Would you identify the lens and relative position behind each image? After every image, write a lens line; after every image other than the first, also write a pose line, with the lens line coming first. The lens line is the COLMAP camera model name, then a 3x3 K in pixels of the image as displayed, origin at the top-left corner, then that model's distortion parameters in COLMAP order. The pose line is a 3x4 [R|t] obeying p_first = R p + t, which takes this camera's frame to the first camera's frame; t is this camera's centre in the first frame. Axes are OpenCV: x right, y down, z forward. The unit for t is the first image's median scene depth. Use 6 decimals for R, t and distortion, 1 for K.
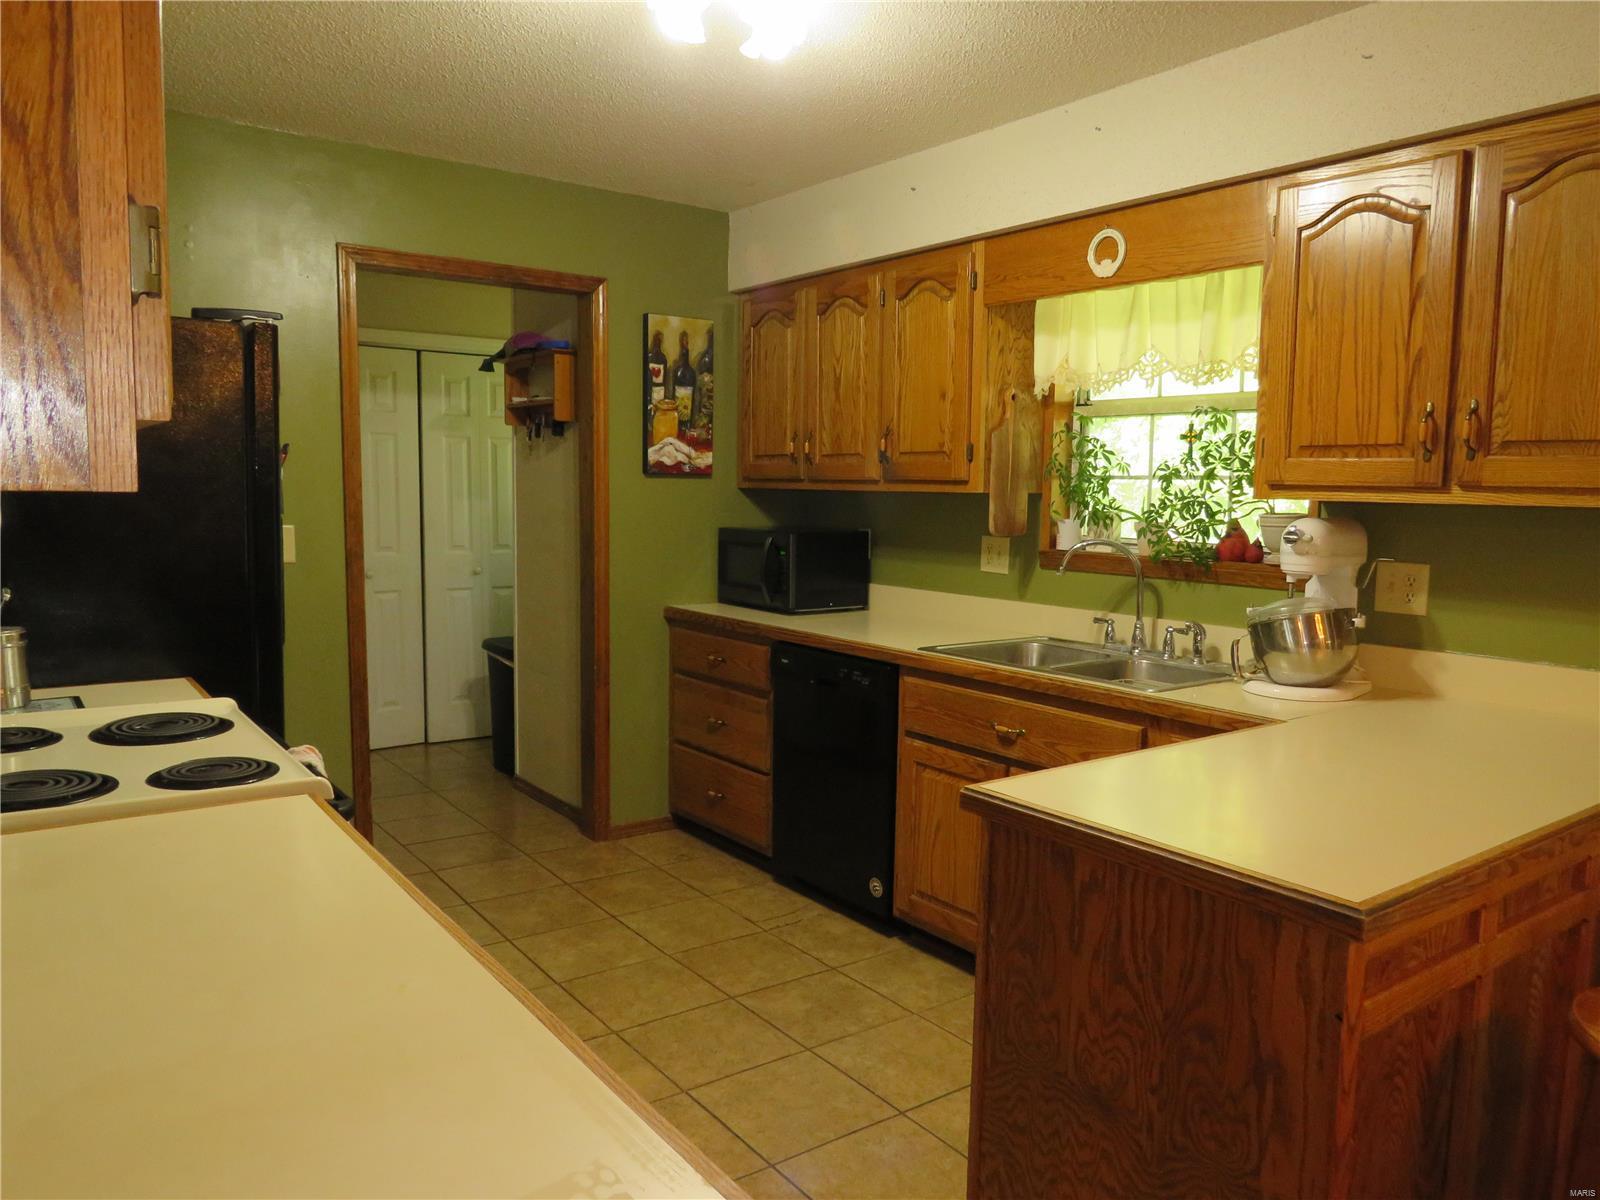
lens RADIAL K [[1149.8, 0, 803.6], [0, 1149.8, 601.3], [0, 0, 1]] dist [-0.000502, 0.002993]
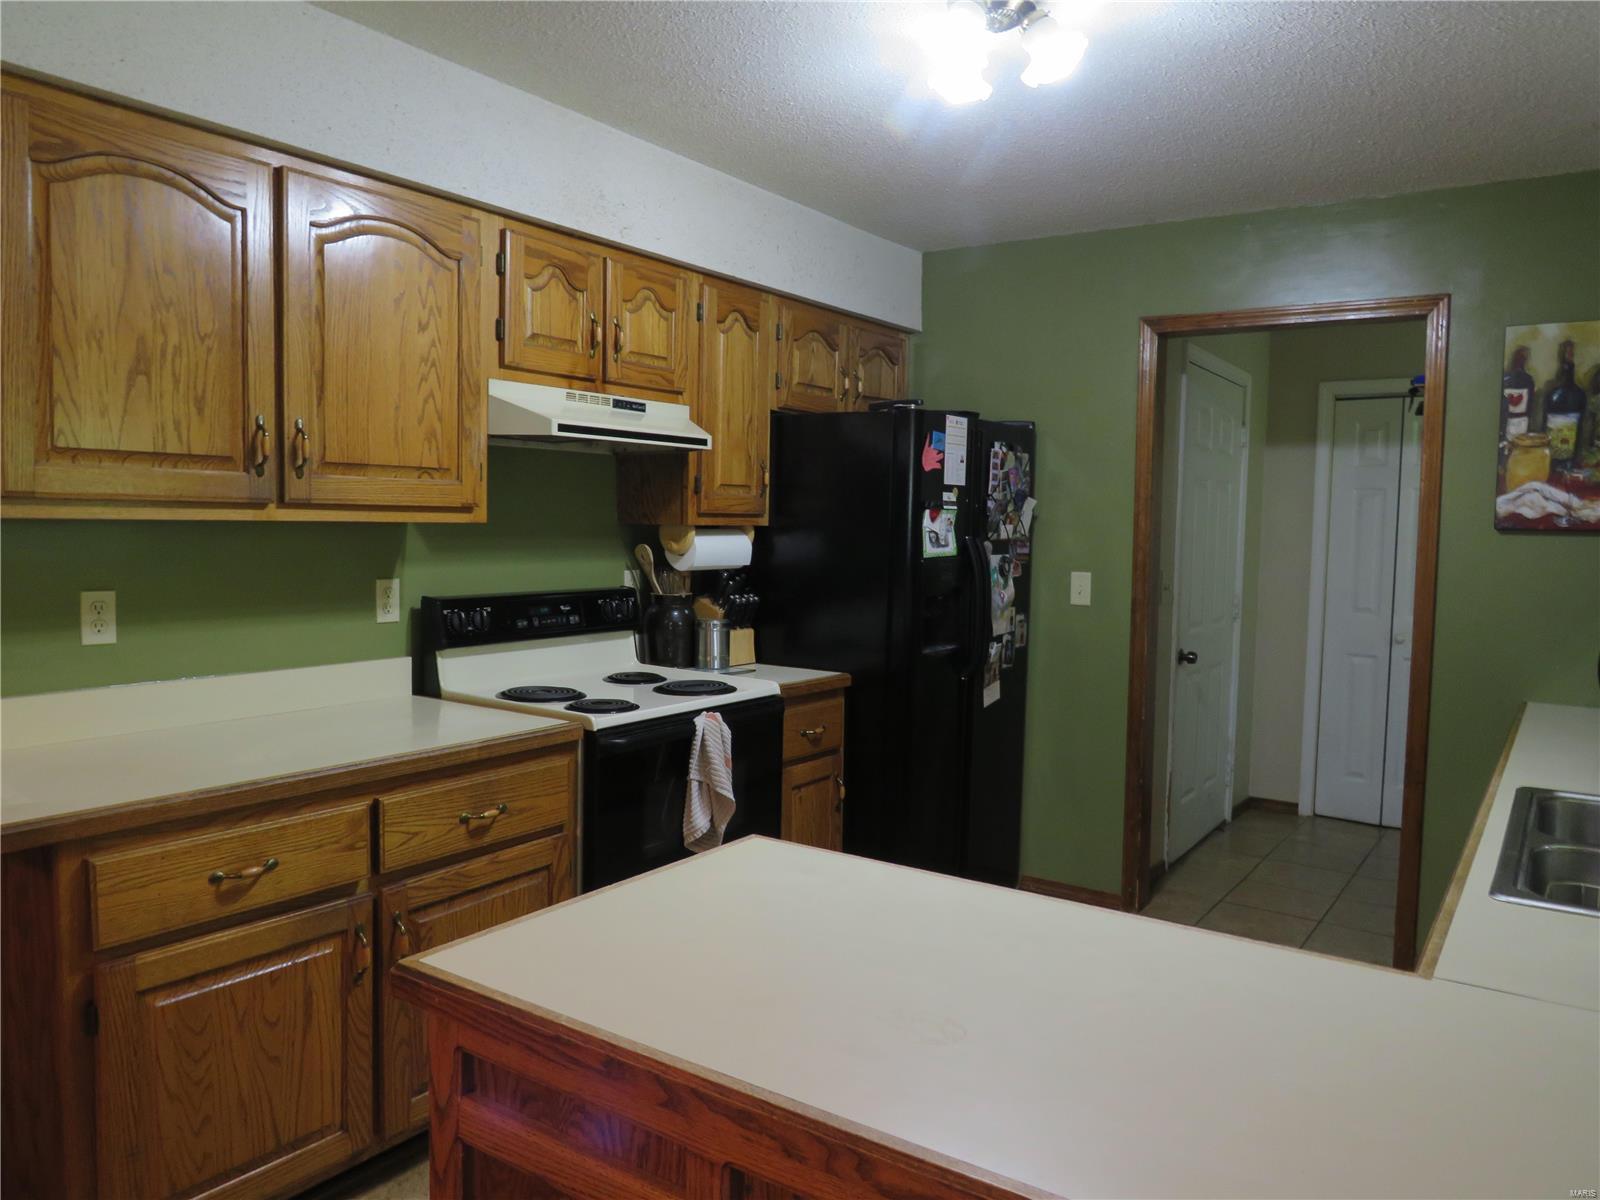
lens RADIAL K [[1149.8, 0, 803.3], [0, 1149.8, 594.0], [0, 0, 1]] dist [-0.000502, 0.002993]
pose [[0.329032, 0.056912, -0.942602, 0.449319], [-0.118368, 0.992795, 0.018624, -0.025517], [0.936871, 0.105446, 0.333398, 0.299071]]
